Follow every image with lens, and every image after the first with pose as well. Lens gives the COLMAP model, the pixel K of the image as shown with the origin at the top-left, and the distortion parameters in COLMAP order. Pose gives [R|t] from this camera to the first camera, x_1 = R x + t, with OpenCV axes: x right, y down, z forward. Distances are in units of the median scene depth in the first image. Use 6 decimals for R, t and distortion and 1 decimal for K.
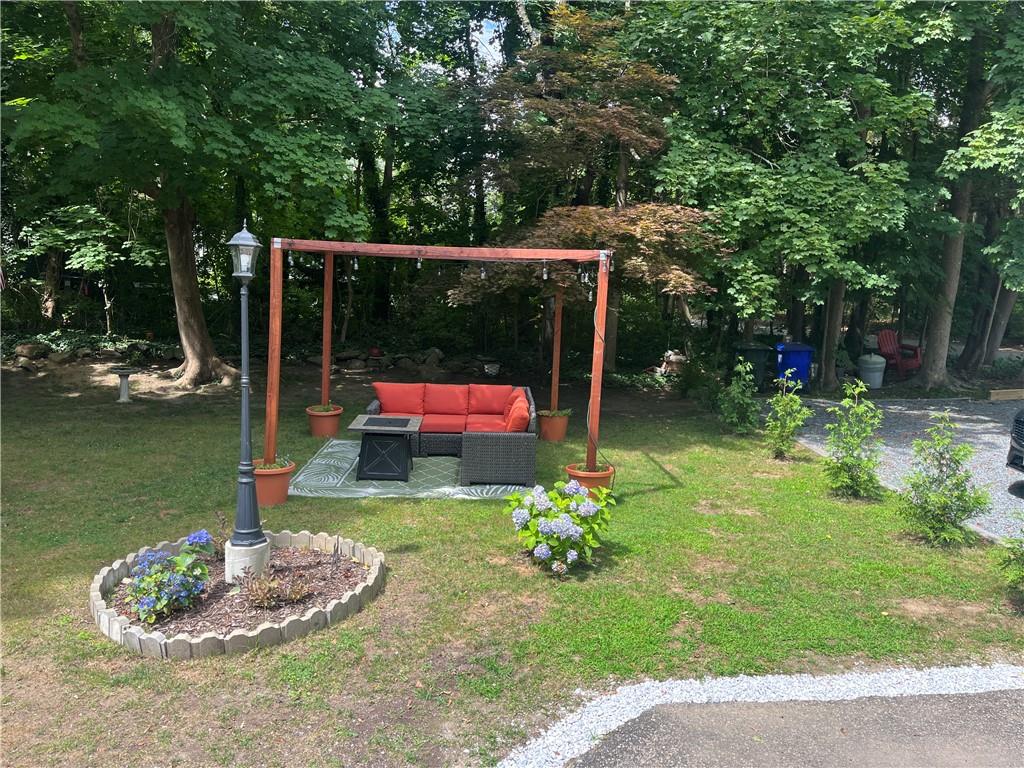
lens RADIAL K [[785.8, 0, 512.0], [0, 785.8, 384.0], [0, 0, 1]] dist [0.051834, -0.061476]
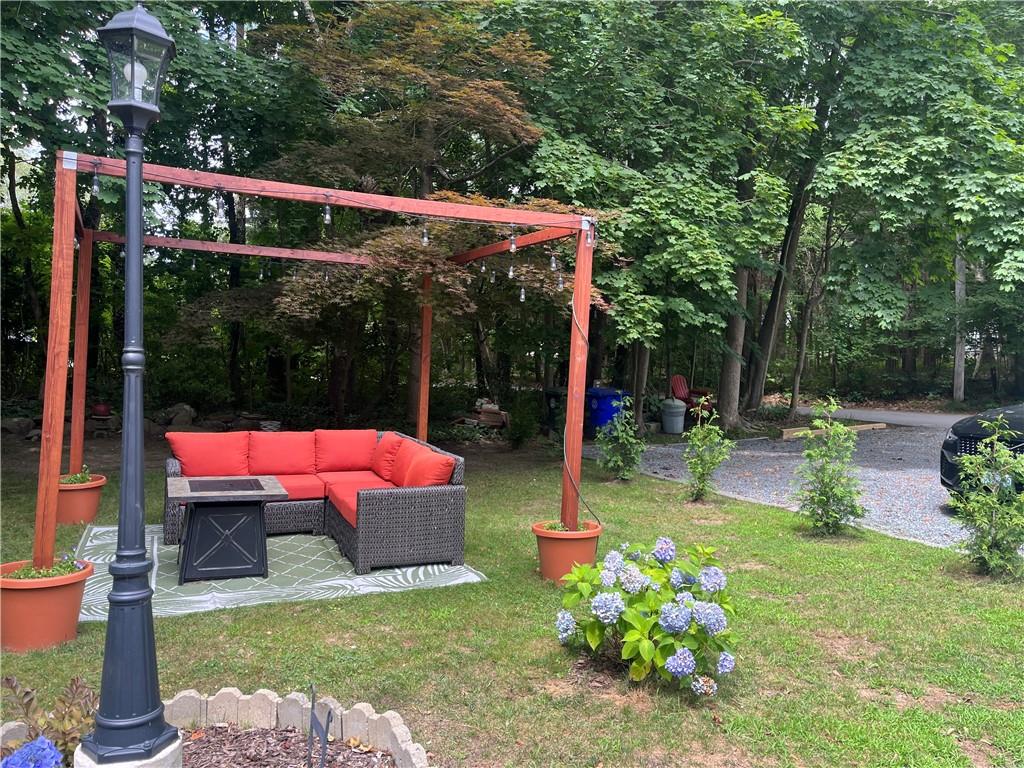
lens RADIAL K [[785.8, 0, 512.0], [0, 785.8, 384.0], [0, 0, 1]] dist [0.051834, -0.061476]
pose [[0.922202, -0.014333, 0.386443, -0.172630], [0.052098, 0.994807, -0.087430, 0.031897], [-0.383183, 0.100761, 0.918160, 0.290475]]
